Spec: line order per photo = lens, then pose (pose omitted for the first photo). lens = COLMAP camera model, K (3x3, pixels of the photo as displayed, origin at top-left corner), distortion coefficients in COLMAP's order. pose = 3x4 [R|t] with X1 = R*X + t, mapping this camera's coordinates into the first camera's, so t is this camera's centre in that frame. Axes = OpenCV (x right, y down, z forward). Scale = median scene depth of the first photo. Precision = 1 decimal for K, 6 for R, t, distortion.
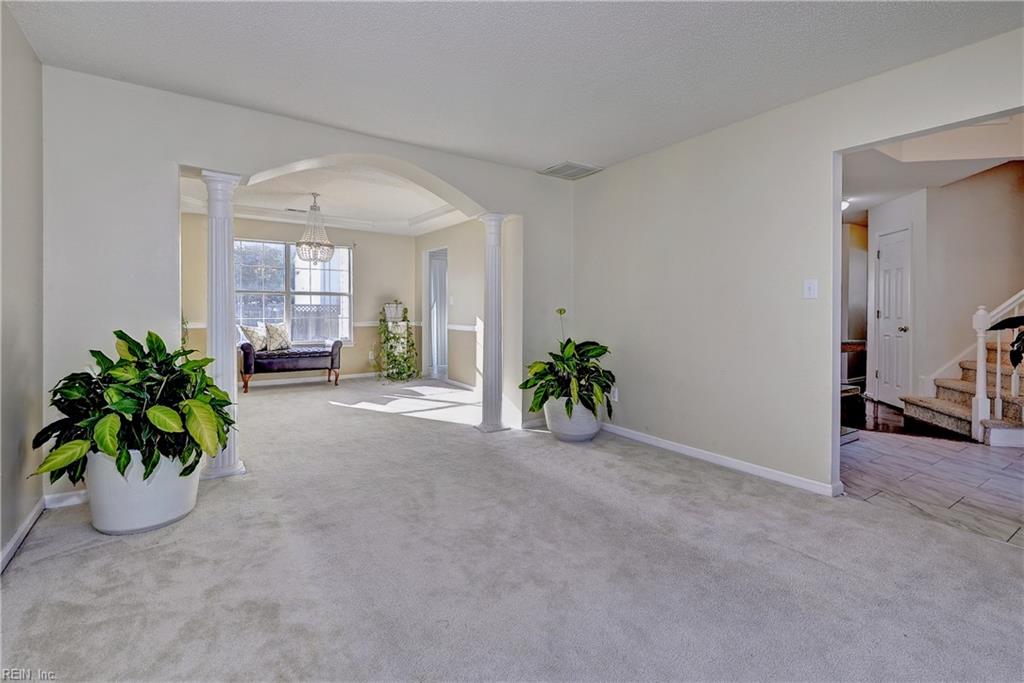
lens RADIAL K [[467.7, 0, 531.0], [0, 467.7, 320.0], [0, 0, 1]] dist [0.001299, 0.000198]
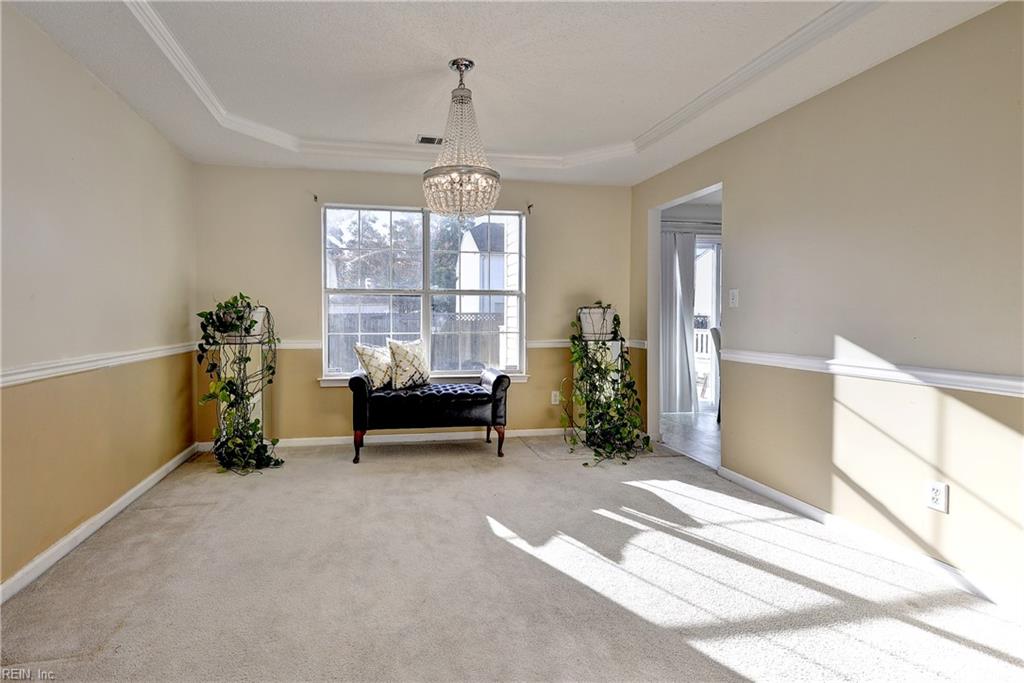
lens RADIAL K [[467.7, 0, 531.0], [0, 467.7, 320.0], [0, 0, 1]] dist [0.001299, 0.000198]
pose [[0.950991, -0.002387, -0.309211, -0.198578], [-0.002591, 0.999874, -0.015687, -0.011835], [0.309209, 0.015720, 0.950864, 0.456759]]
